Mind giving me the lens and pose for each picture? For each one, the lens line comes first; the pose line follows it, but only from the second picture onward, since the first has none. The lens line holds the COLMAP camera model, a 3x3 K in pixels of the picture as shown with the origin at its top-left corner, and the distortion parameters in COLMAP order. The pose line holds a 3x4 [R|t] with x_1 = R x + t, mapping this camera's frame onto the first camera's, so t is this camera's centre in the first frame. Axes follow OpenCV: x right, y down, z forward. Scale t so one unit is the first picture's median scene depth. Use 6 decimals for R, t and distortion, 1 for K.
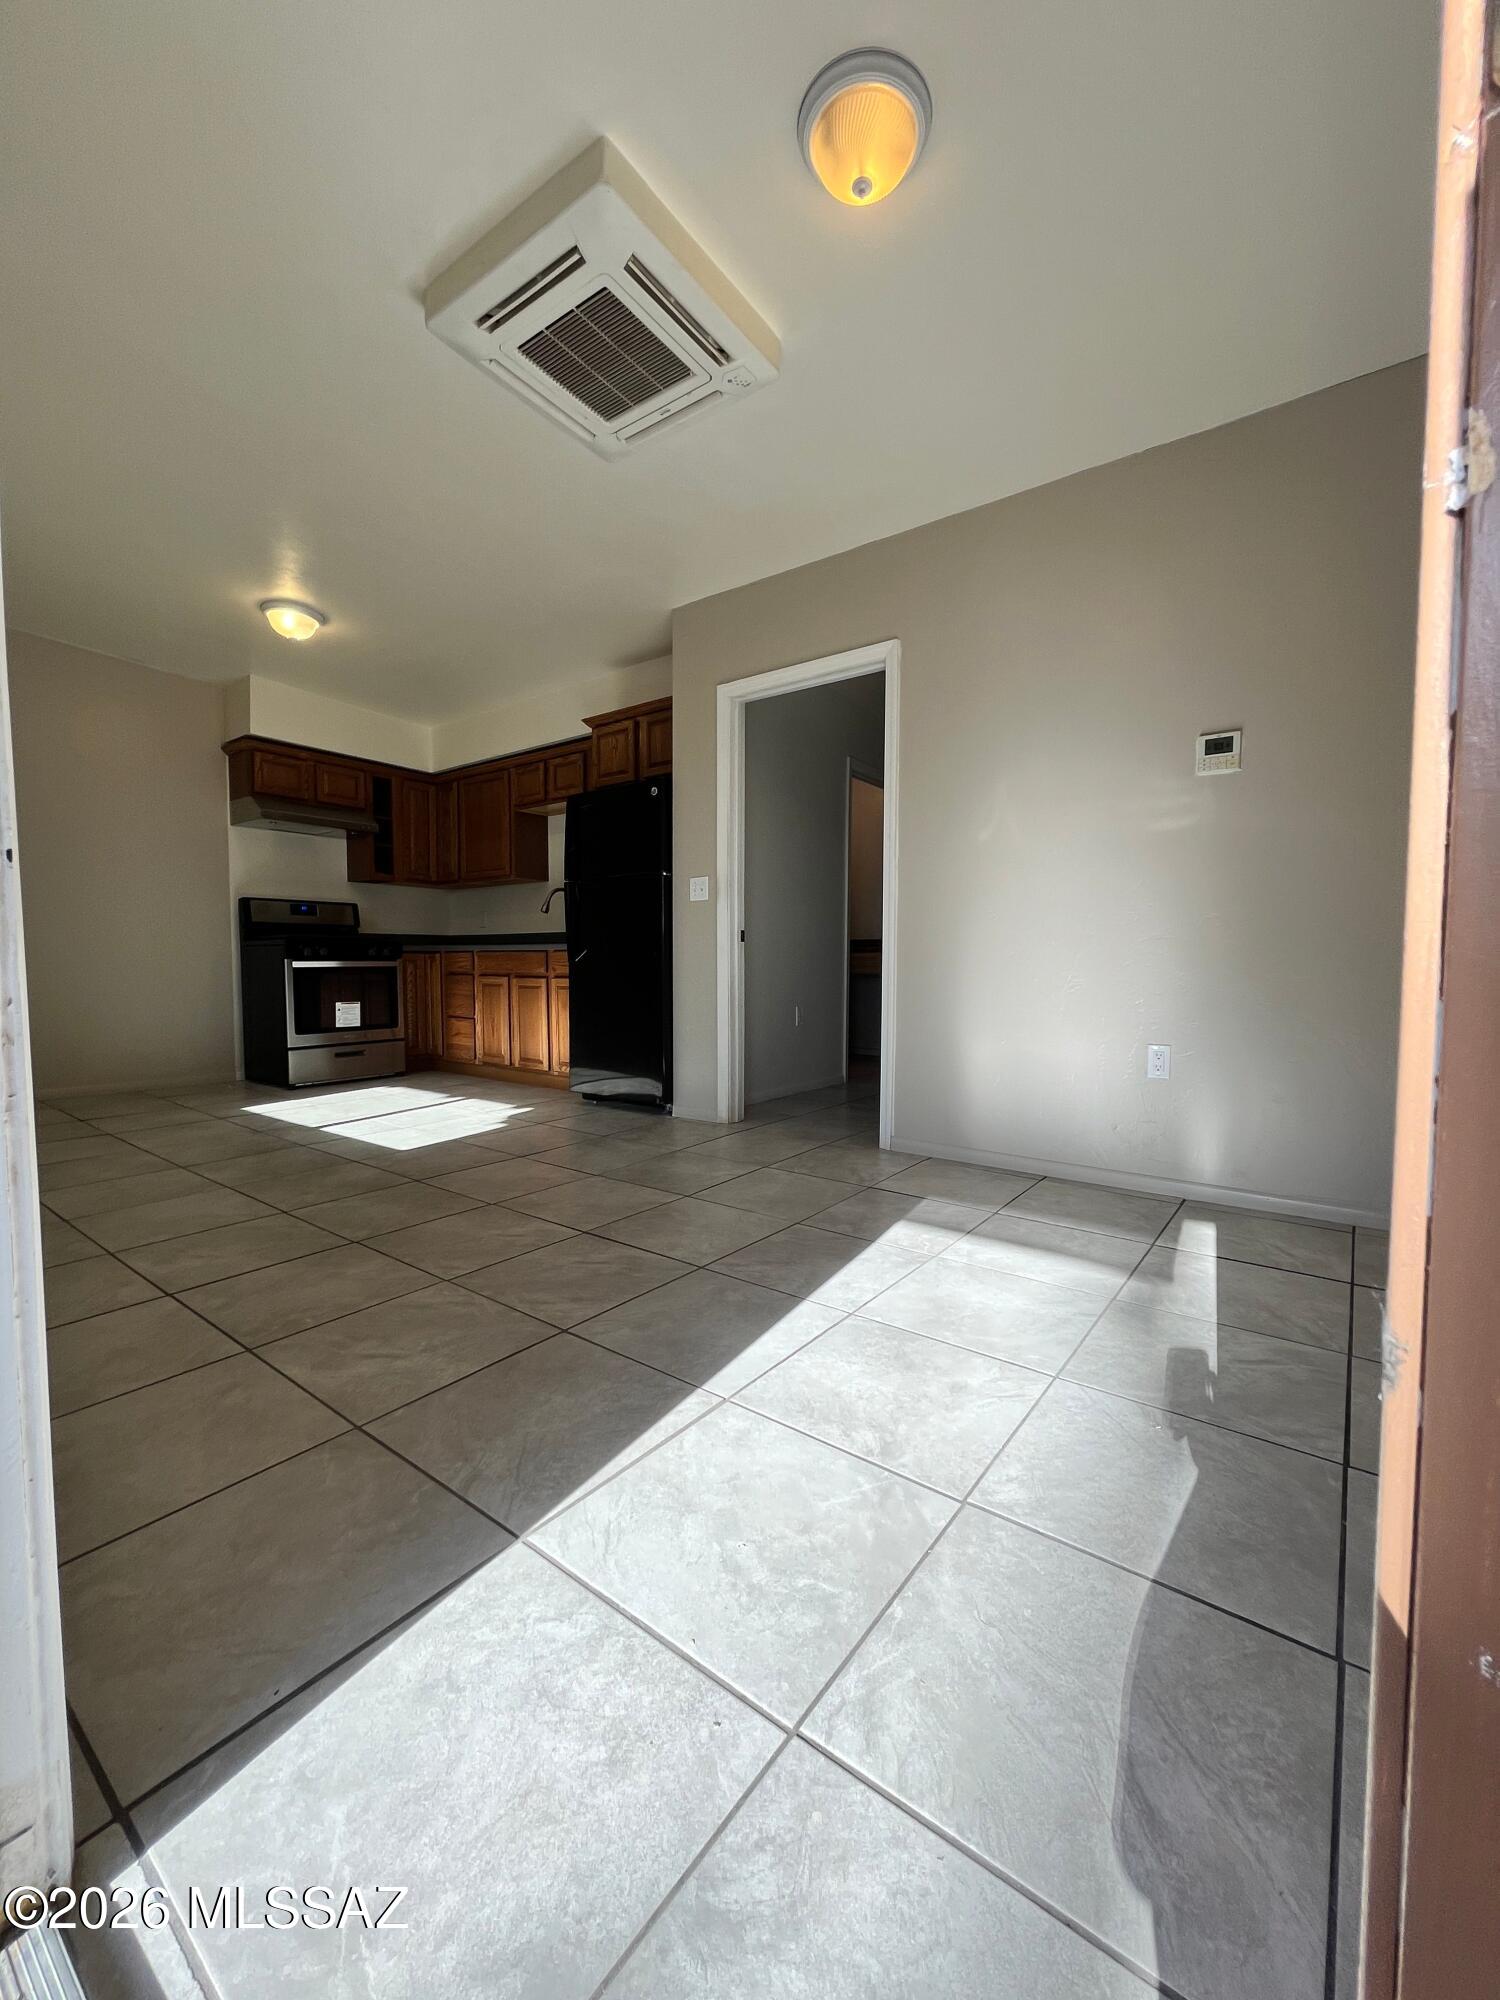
lens RADIAL K [[808.6, 0, 747.8], [0, 808.6, 1004.9], [0, 0, 1]] dist [-0.000670, 0.000001]
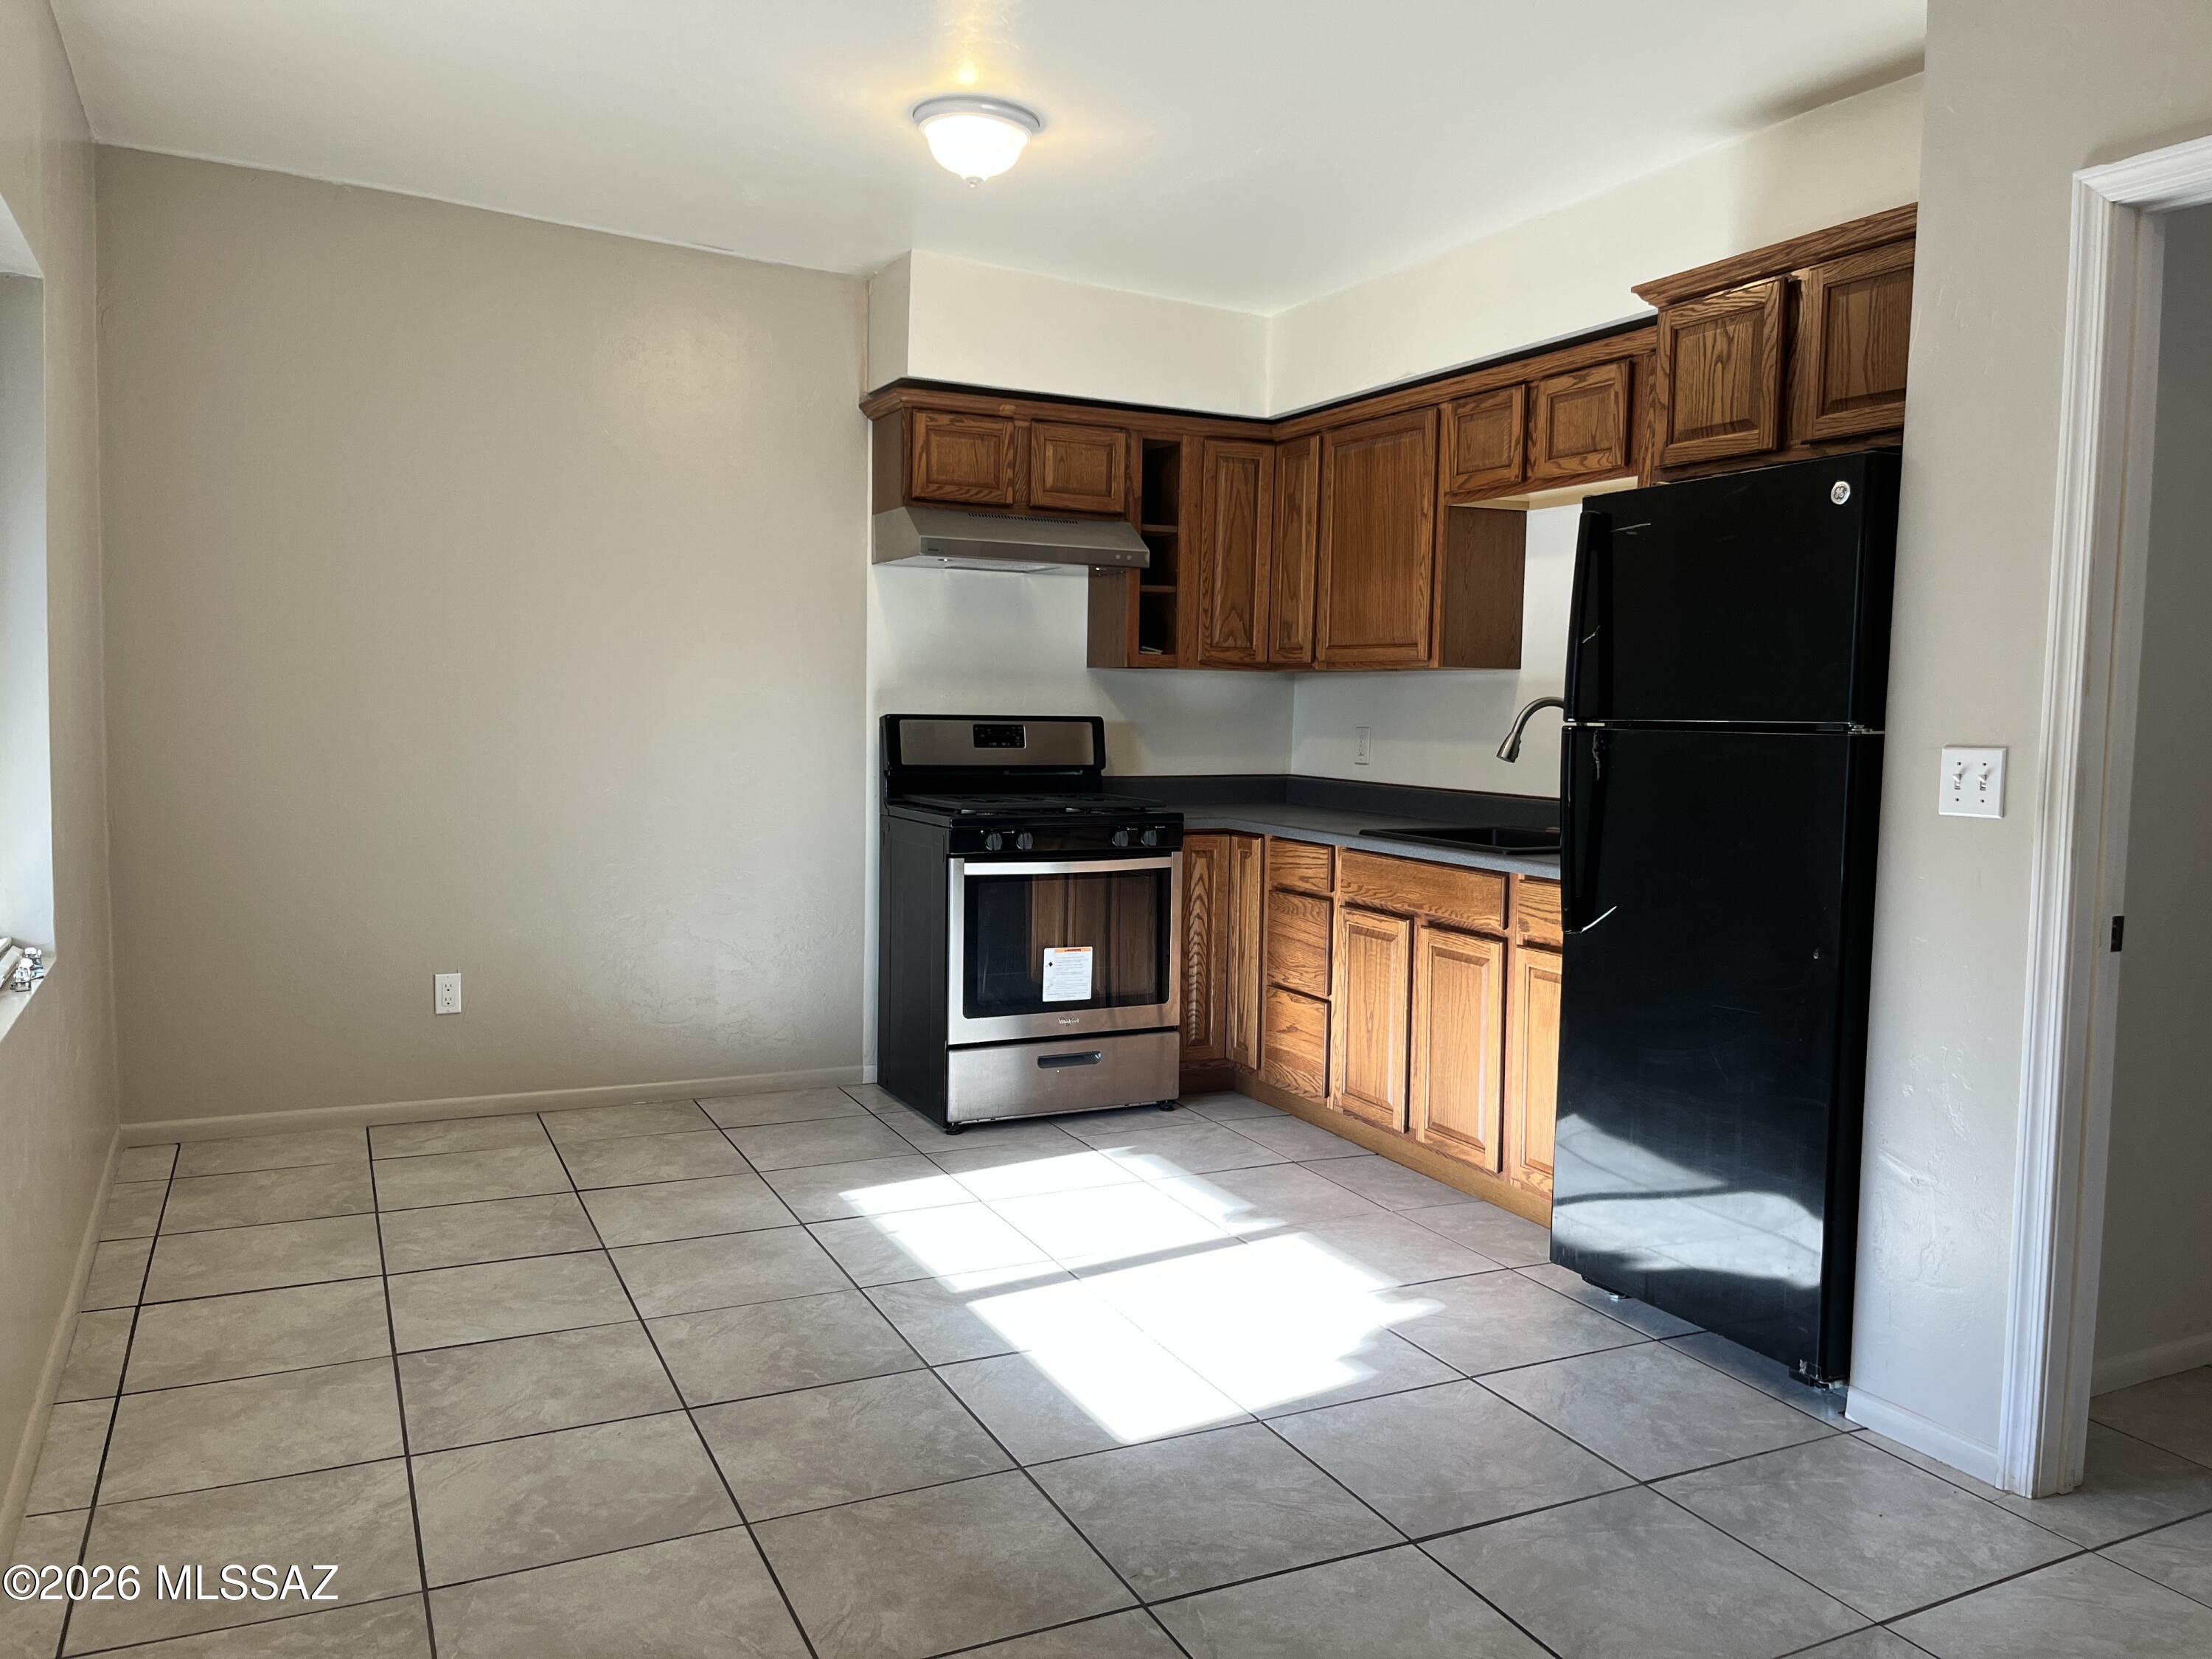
lens RADIAL K [[1660.2, 0, 1106.0], [0, 1660.2, 829.5], [0, 0, 1]] dist [0.023083, -0.005722]
pose [[0.889732, 0.055036, -0.453153, -0.050864], [-0.042445, 0.998379, 0.037915, -0.105765], [0.454505, -0.014500, 0.890626, 0.167517]]
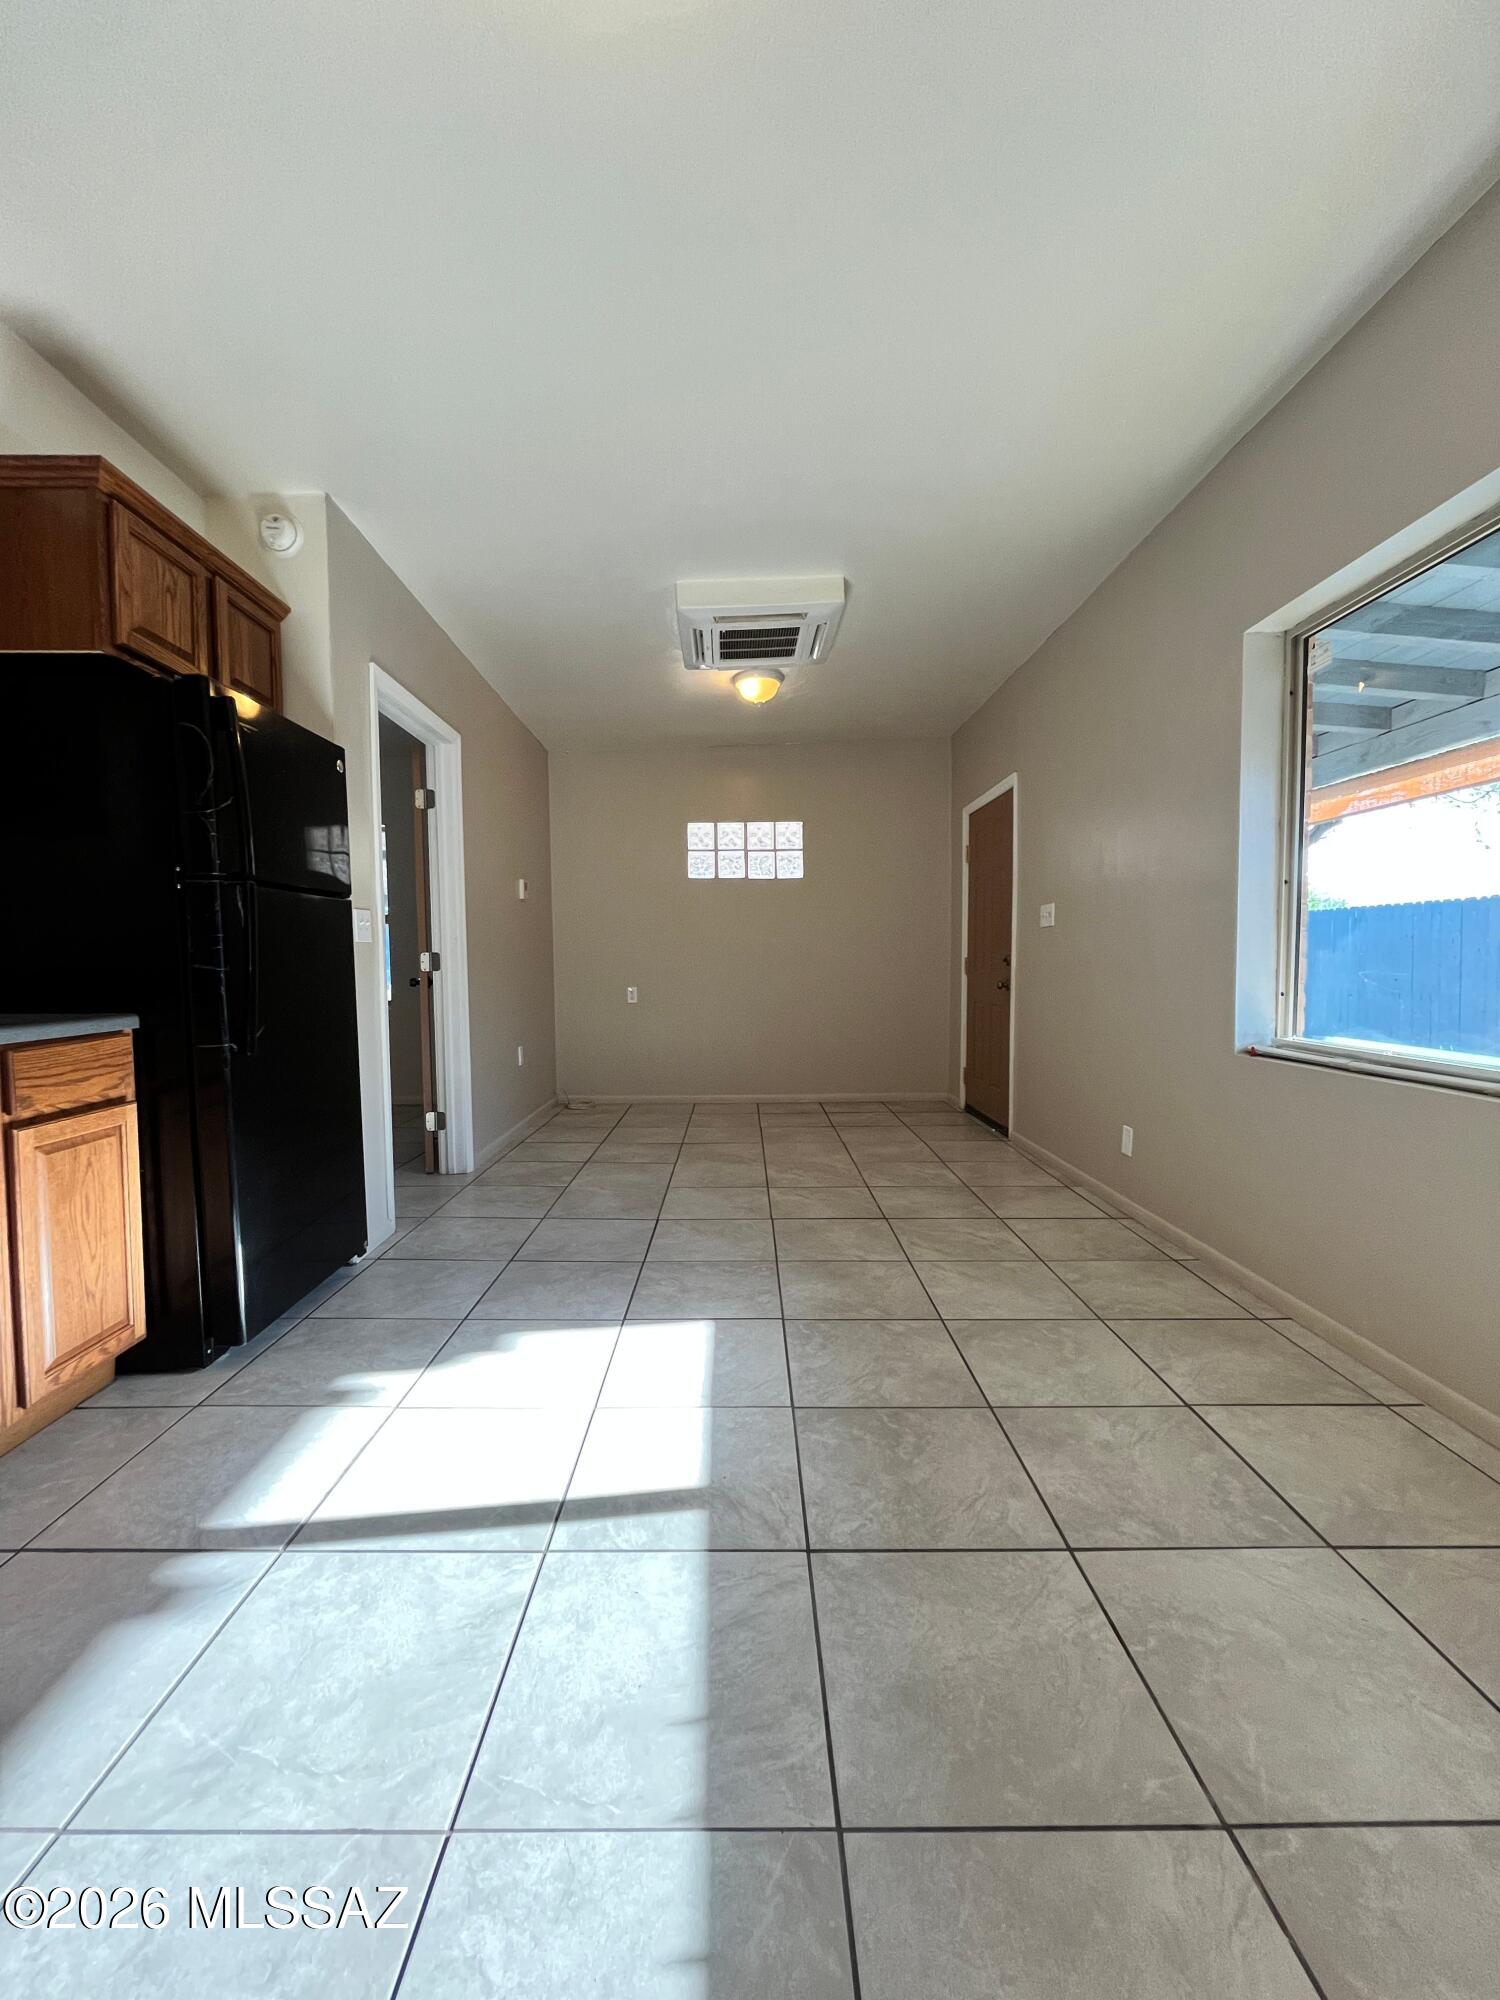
lens RADIAL K [[788.7, 0, 737.2], [0, 788.7, 1005.5], [0, 0, 1]] dist [0.001029, 0.000225]
pose [[-0.596309, -0.038838, 0.801815, -0.643971], [0.044314, 0.995713, 0.081186, -0.091015], [-0.801531, 0.083943, -0.592031, 0.903312]]
